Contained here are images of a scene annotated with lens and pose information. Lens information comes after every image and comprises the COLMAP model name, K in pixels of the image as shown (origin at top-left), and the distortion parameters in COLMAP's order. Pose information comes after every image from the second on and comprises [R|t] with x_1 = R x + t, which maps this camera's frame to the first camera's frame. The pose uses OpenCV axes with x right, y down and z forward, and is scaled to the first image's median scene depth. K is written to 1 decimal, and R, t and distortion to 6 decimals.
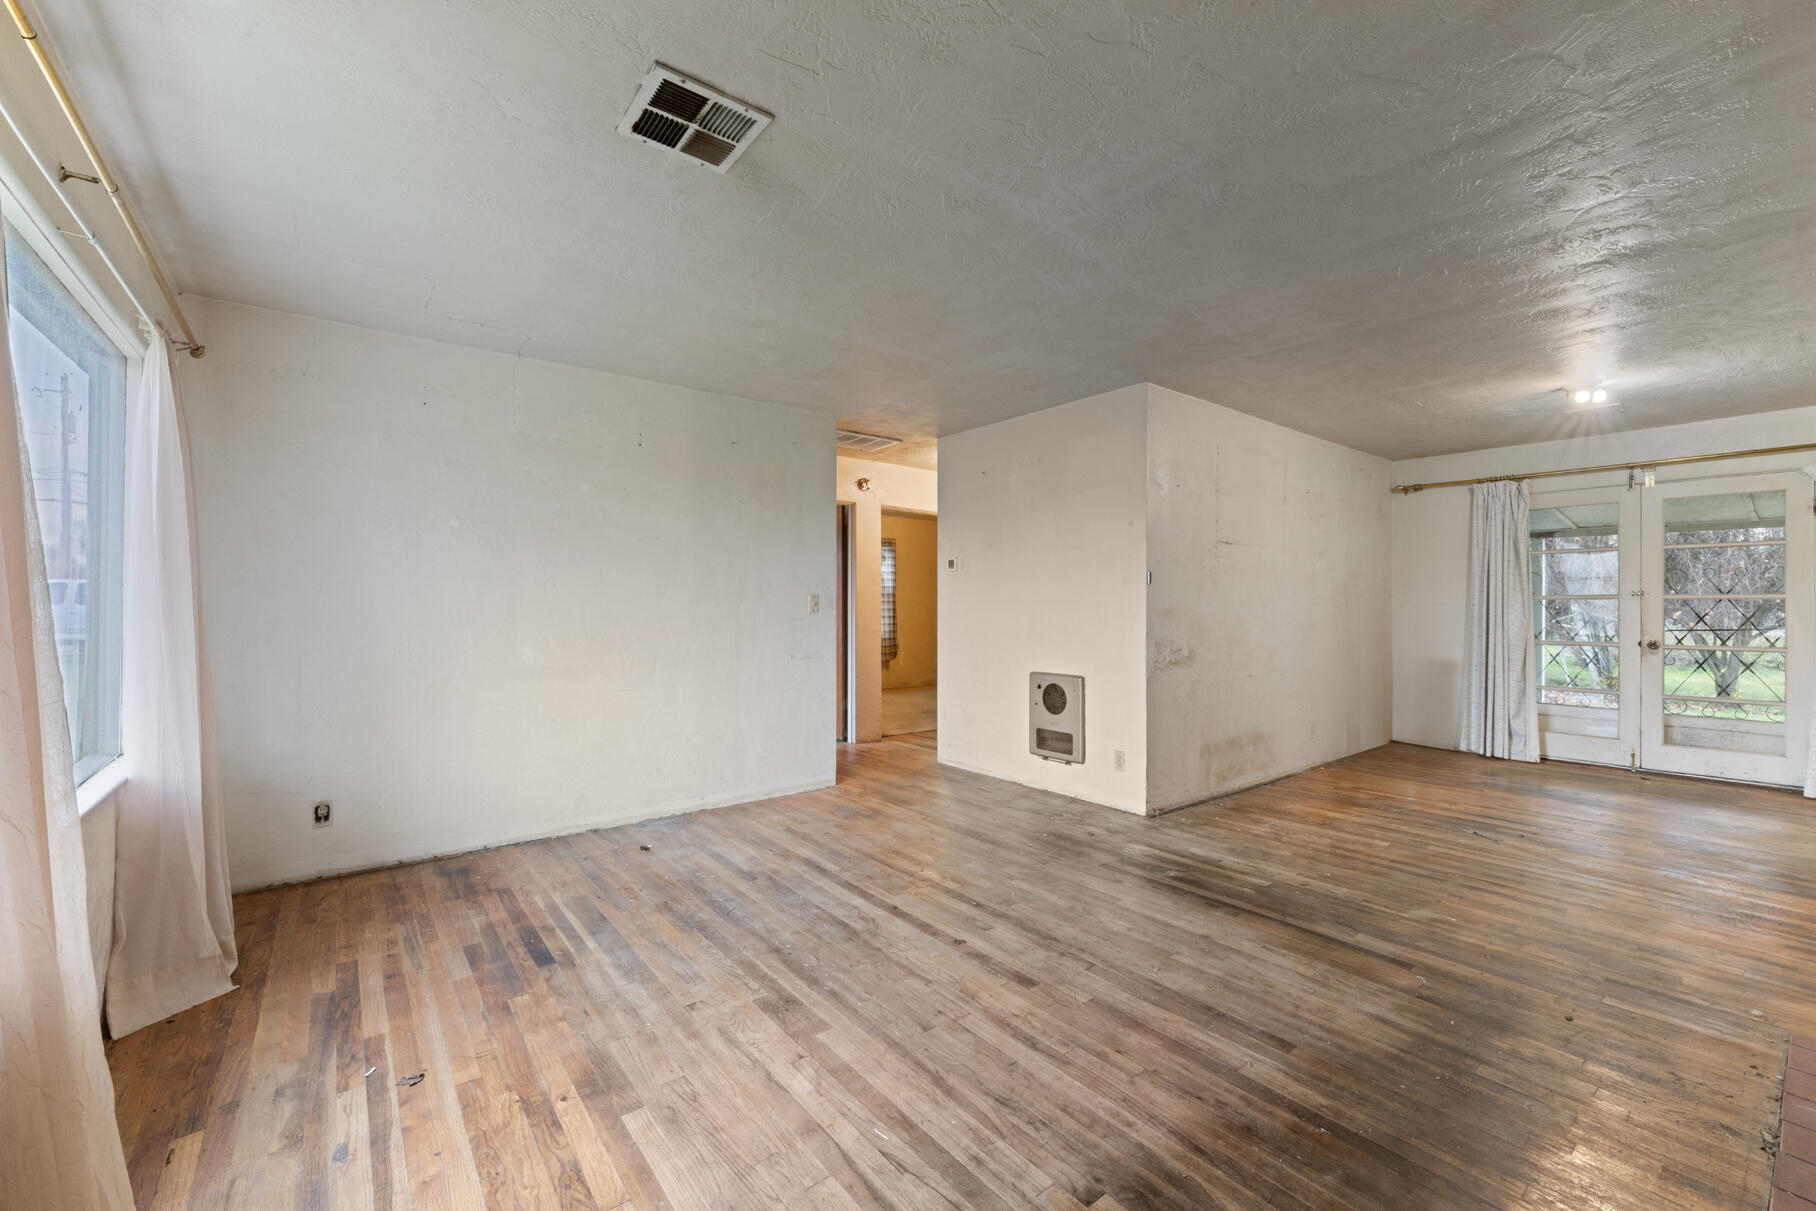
lens RADIAL K [[719.8, 0, 905.9], [0, 719.8, 605.5], [0, 0, 1]] dist [0.001391, 0.000114]
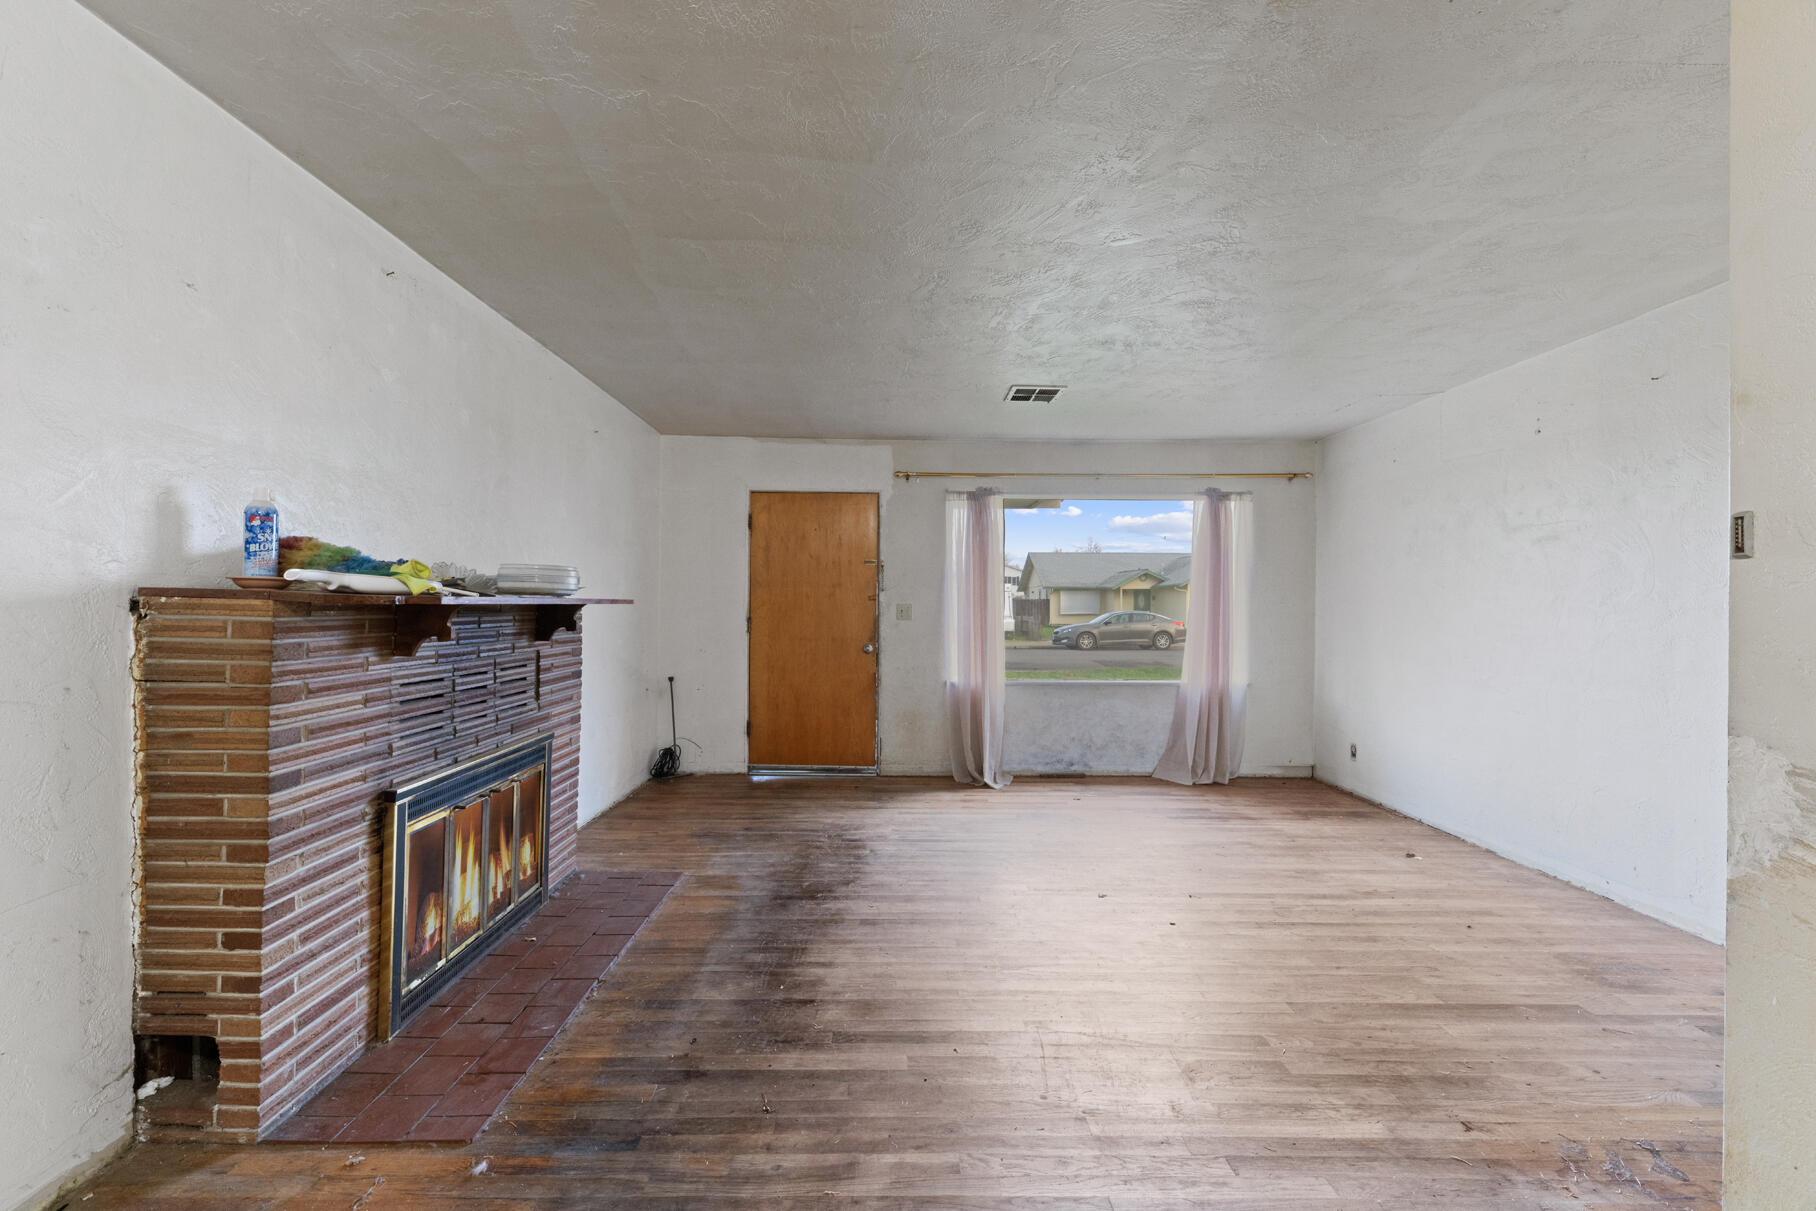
lens RADIAL K [[719.8, 0, 905.9], [0, 719.8, 605.5], [0, 0, 1]] dist [0.001391, 0.000114]
pose [[-0.599875, -0.008534, -0.800048, 0.976780], [-0.006568, 0.999962, -0.005741, -0.005460], [0.800067, 0.001811, -0.599908, 1.155233]]
